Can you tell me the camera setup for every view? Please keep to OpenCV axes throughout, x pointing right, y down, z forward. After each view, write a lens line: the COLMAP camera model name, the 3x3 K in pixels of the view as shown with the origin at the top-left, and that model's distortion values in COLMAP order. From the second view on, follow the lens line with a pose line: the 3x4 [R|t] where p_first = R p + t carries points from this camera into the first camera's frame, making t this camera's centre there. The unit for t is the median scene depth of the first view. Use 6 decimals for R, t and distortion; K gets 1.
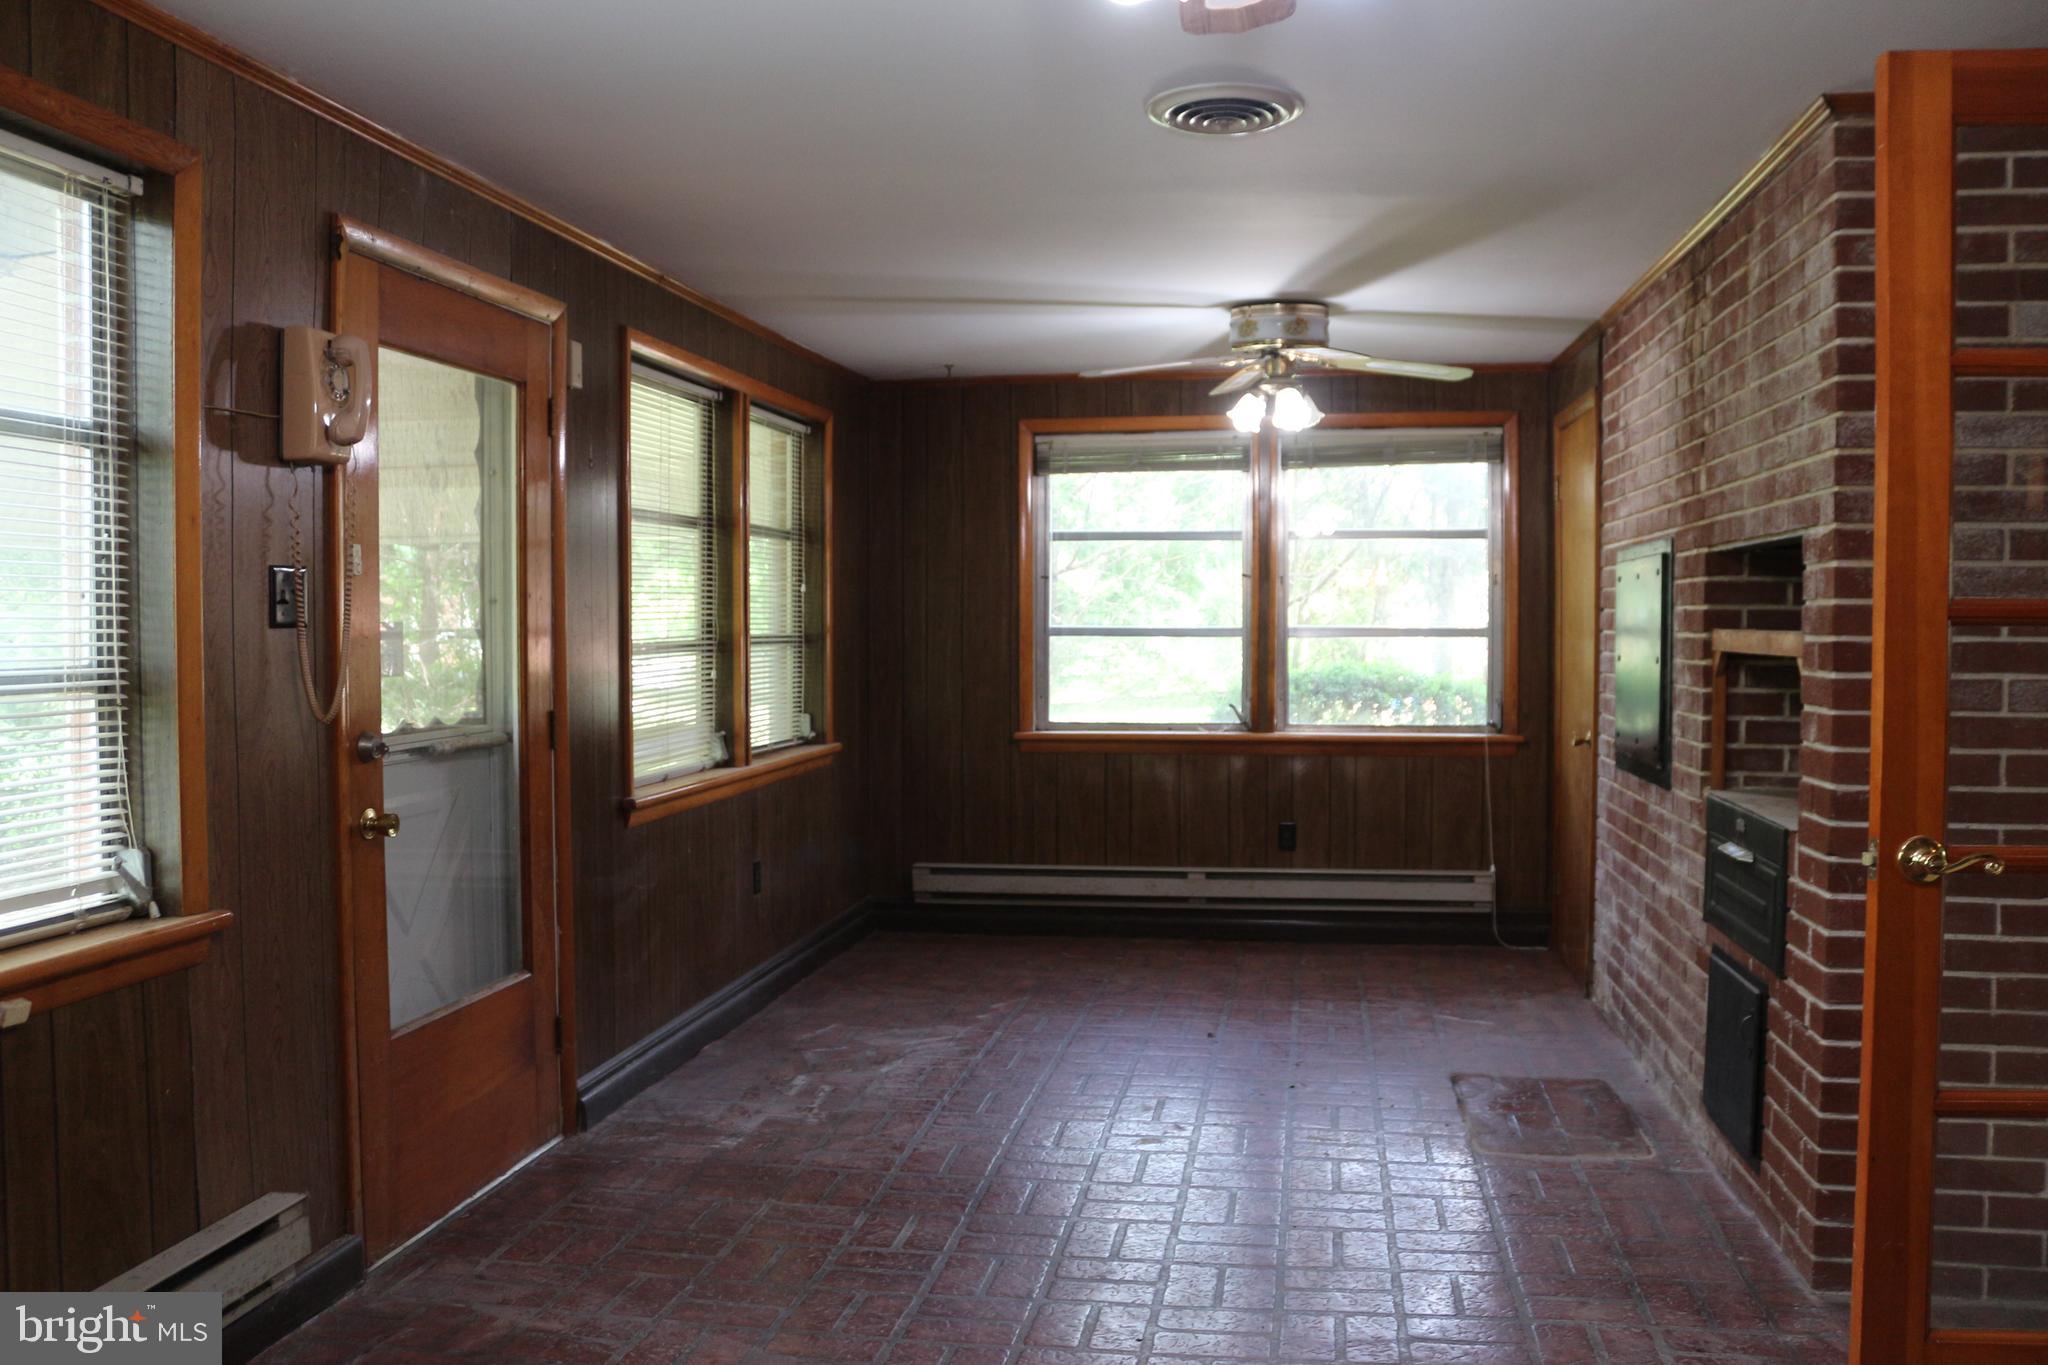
lens RADIAL K [[1779.9, 0, 1031.2], [0, 1779.9, 707.7], [0, 0, 1]] dist [-0.197791, 0.251382]
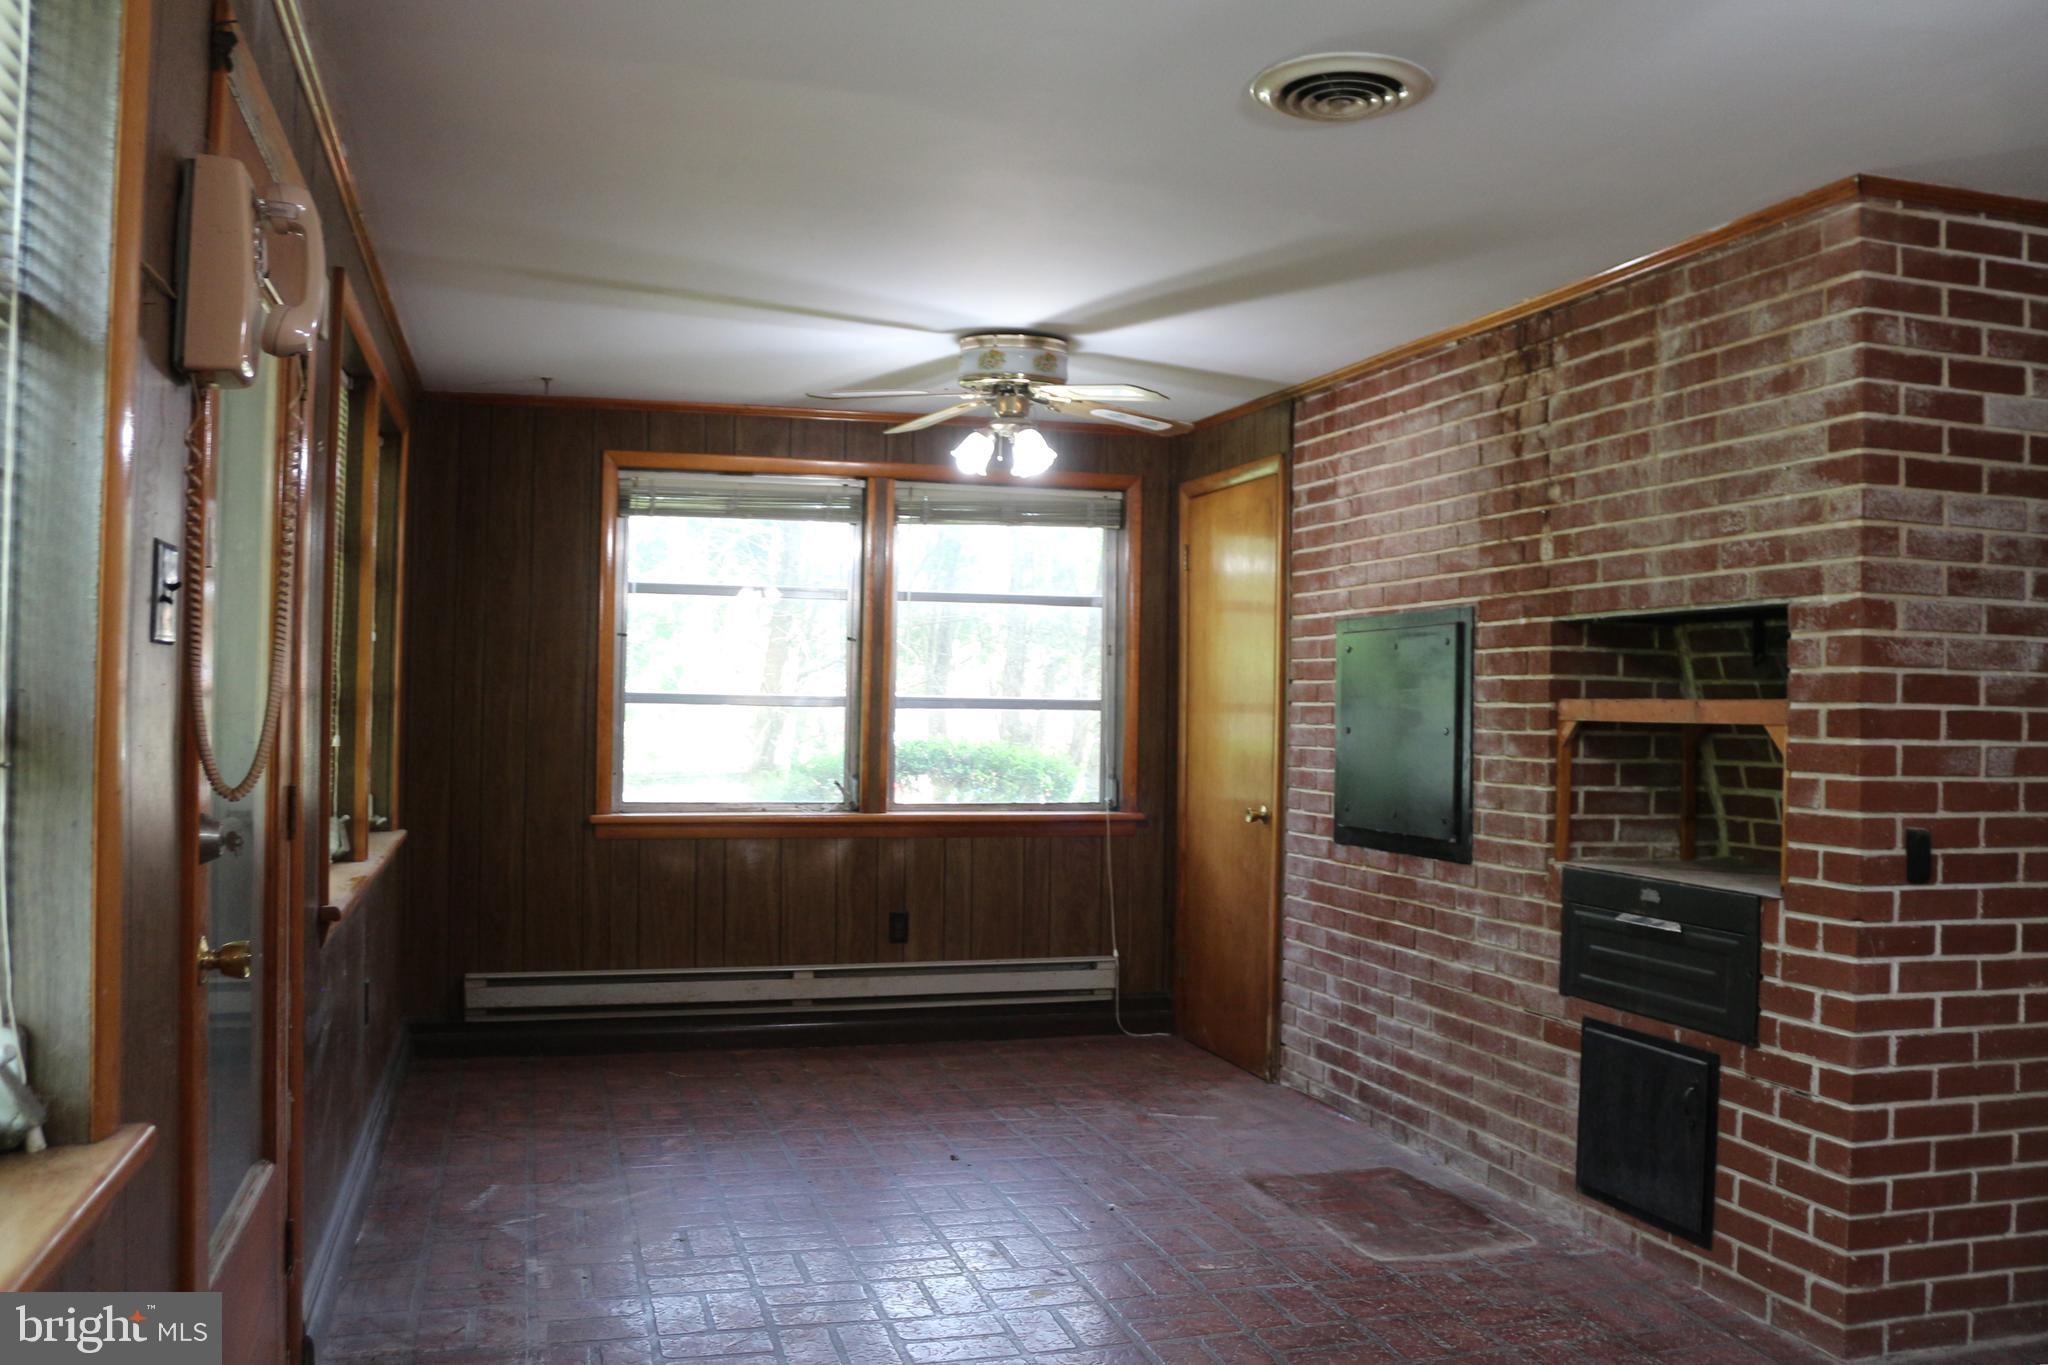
lens RADIAL K [[1779.9, 0, 1031.2], [0, 1779.9, 707.7], [0, 0, 1]] dist [-0.197791, 0.251382]
pose [[0.890160, 0.015476, 0.455385, -0.267607], [0.005929, 0.998945, -0.045538, 0.002711], [-0.455609, 0.043236, 0.889129, 0.200481]]
